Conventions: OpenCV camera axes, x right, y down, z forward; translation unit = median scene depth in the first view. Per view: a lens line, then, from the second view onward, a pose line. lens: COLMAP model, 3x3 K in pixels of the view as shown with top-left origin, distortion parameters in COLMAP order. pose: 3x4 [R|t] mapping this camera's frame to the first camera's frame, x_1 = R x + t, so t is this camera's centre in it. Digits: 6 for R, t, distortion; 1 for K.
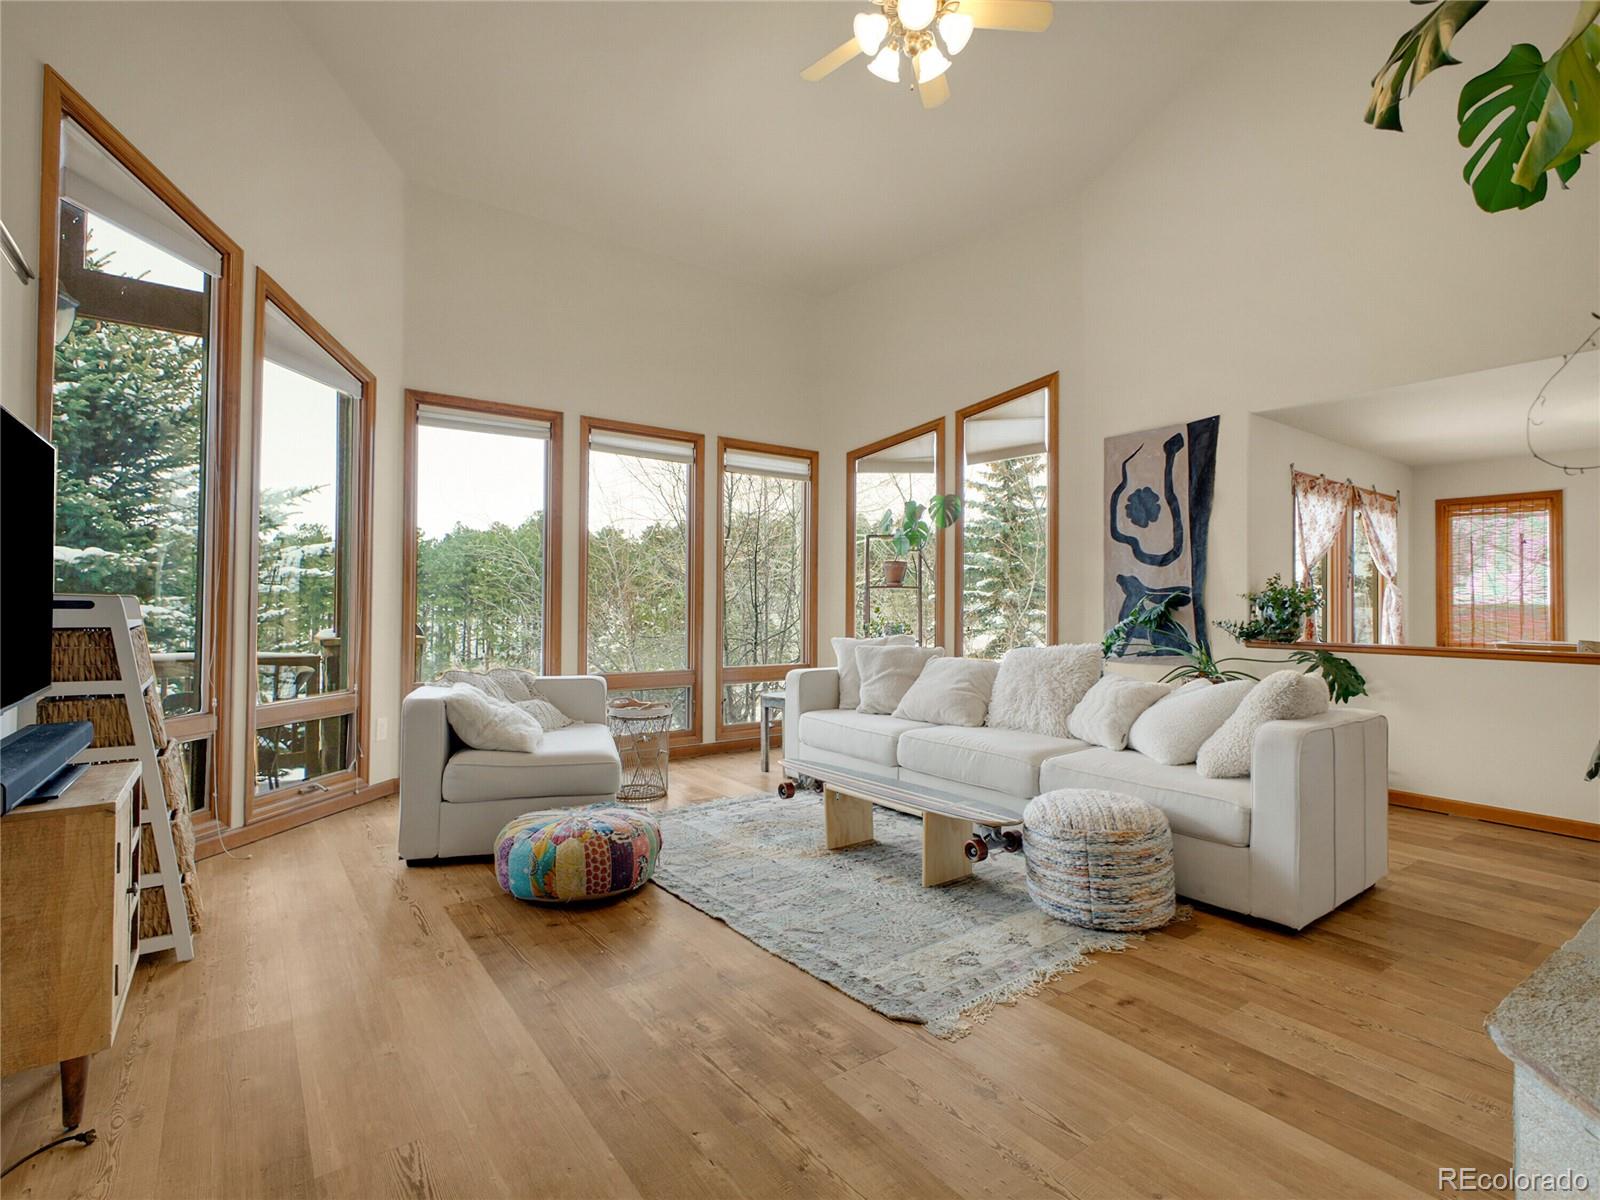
lens RADIAL K [[778.7, 0, 802.3], [0, 778.7, 593.1], [0, 0, 1]] dist [0.001959, -0.000252]
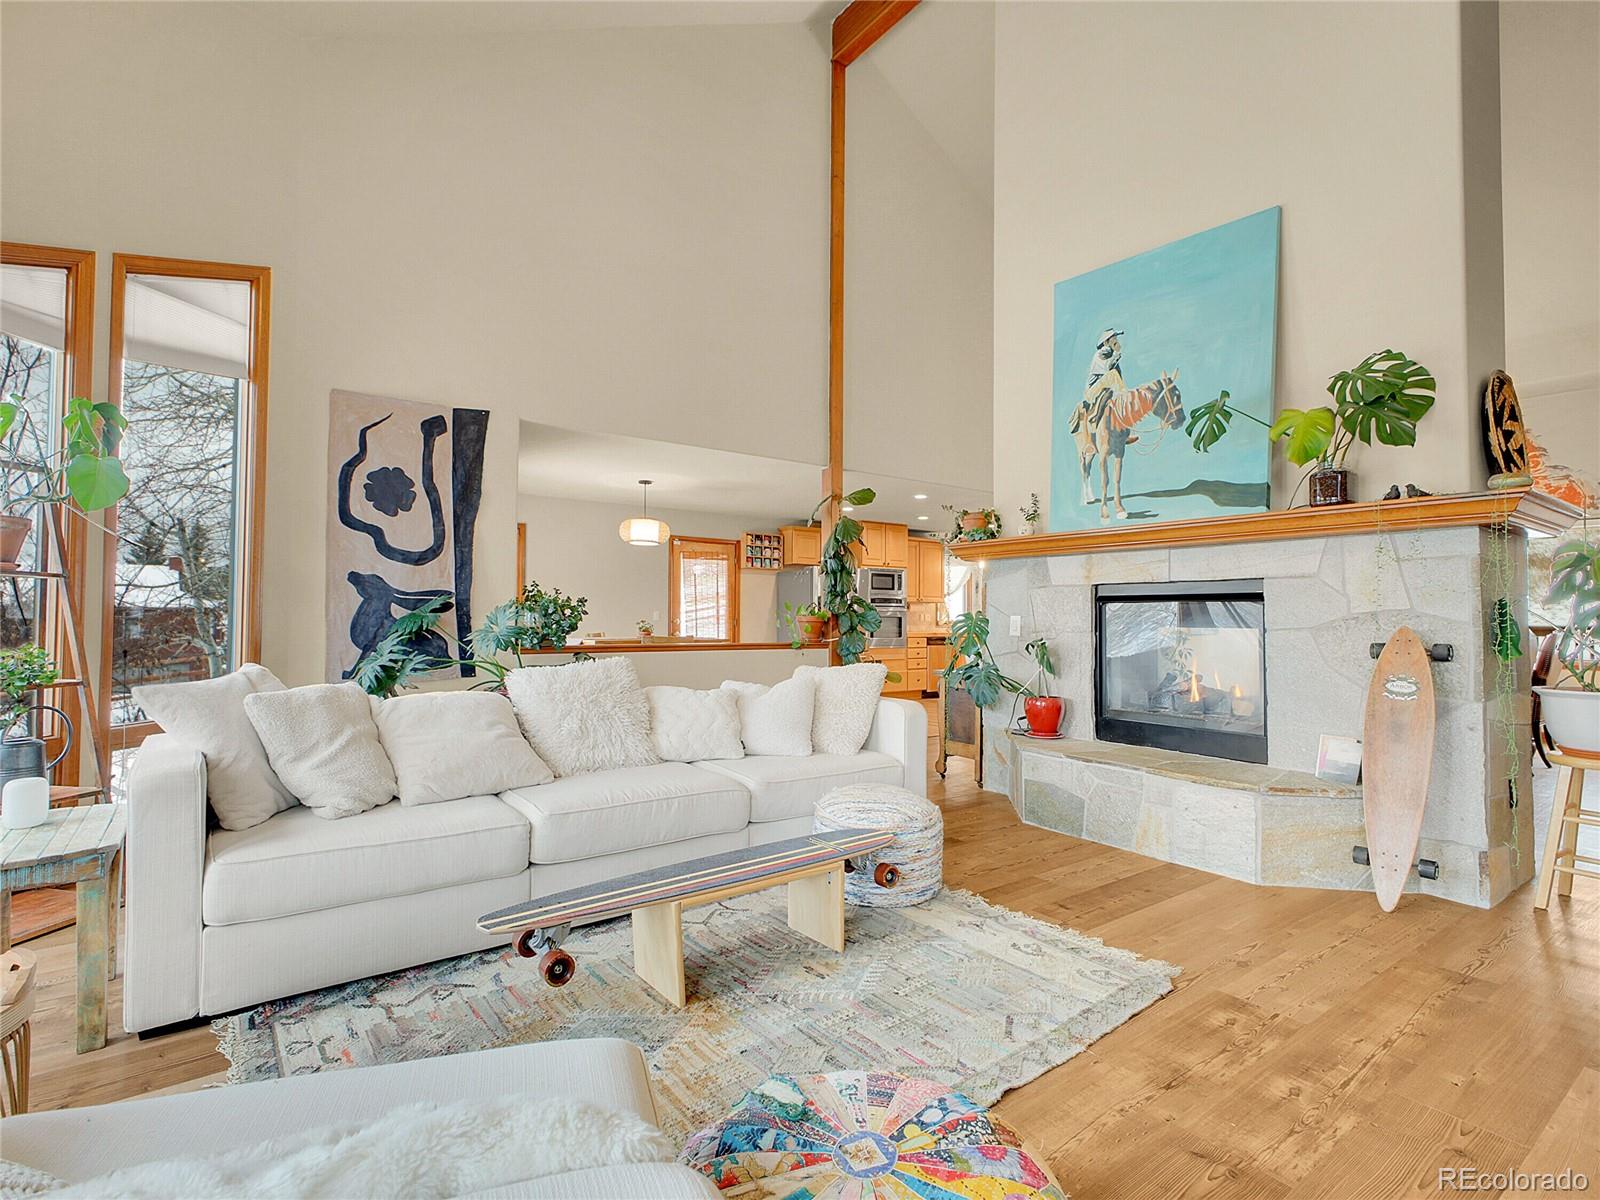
lens RADIAL K [[778.7, 0, 802.3], [0, 778.7, 593.1], [0, 0, 1]] dist [0.001959, -0.000252]
pose [[0.002618, 0.023038, 0.999731, -0.403033], [-0.020879, 0.999518, -0.022978, 0.006599], [-0.999779, -0.020813, 0.003098, 0.611019]]
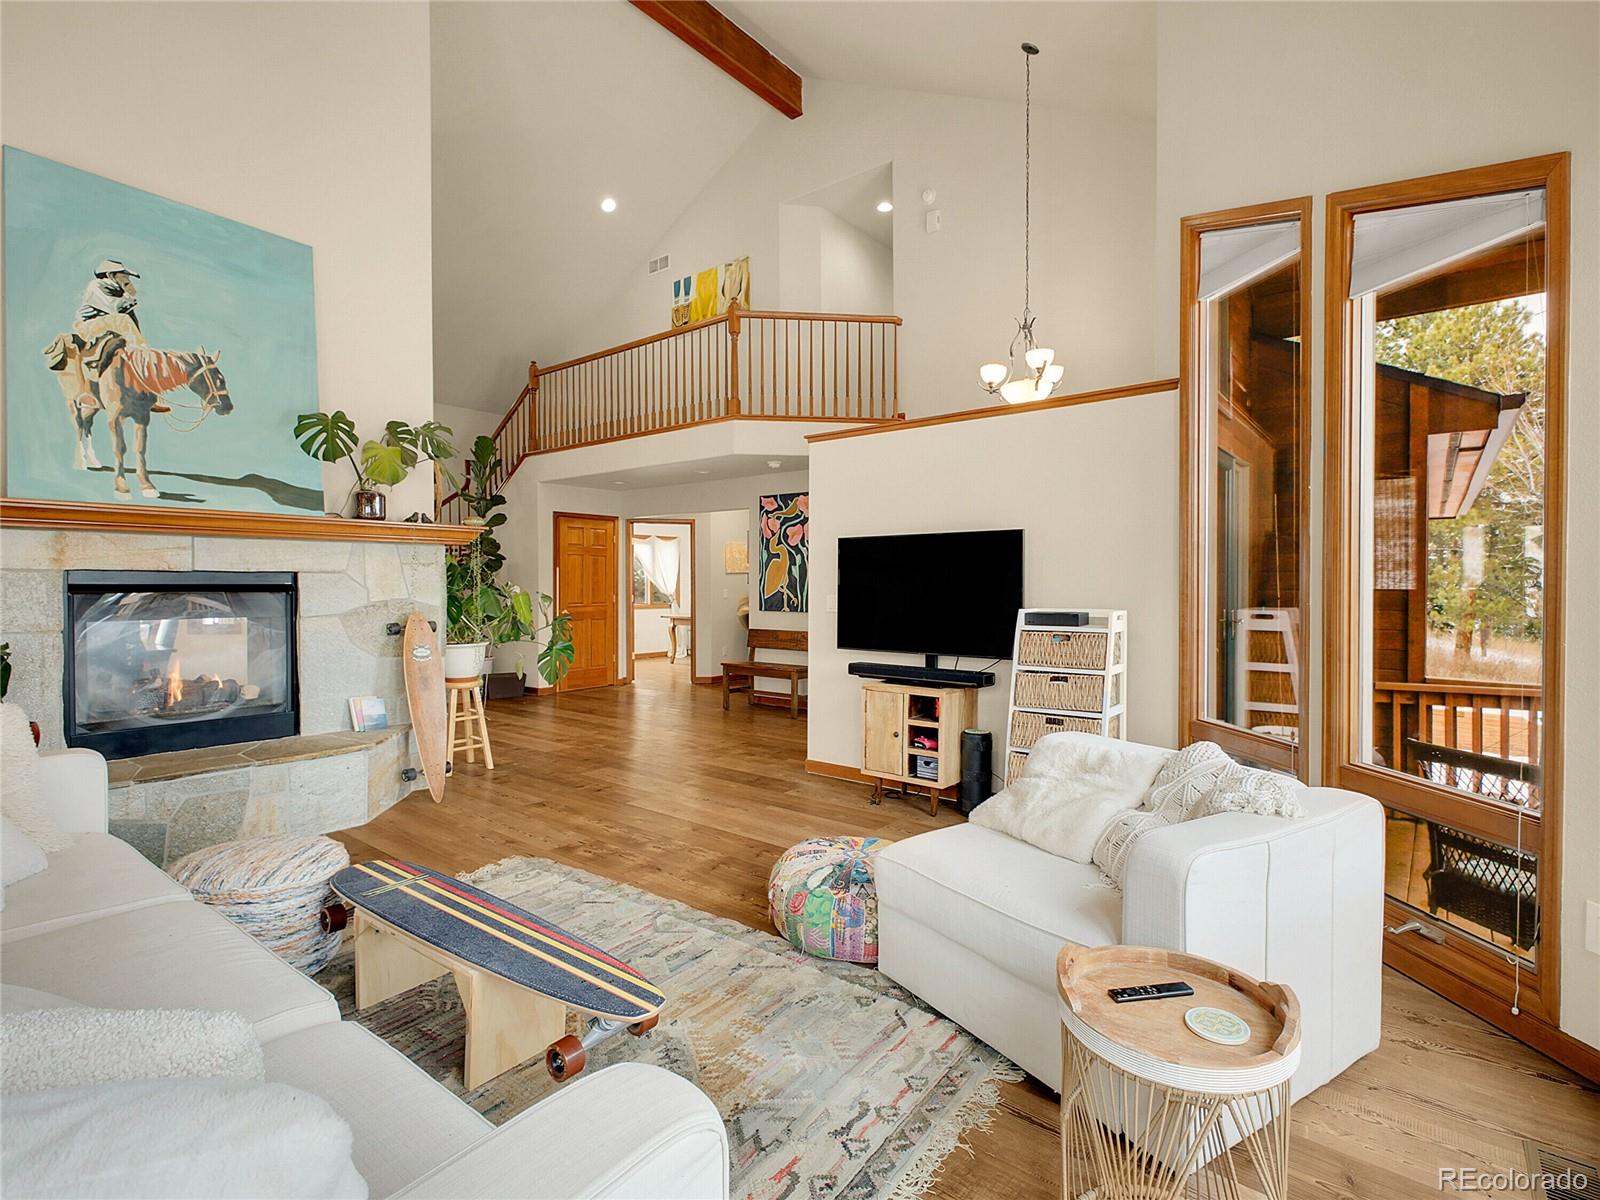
lens RADIAL K [[778.7, 0, 802.3], [0, 778.7, 593.1], [0, 0, 1]] dist [0.001959, -0.000252]
pose [[-0.965857, -0.006849, -0.258984, 0.008102], [-0.006510, 0.999976, -0.002167, -0.011613], [0.258993, -0.000407, -0.965879, 1.099474]]
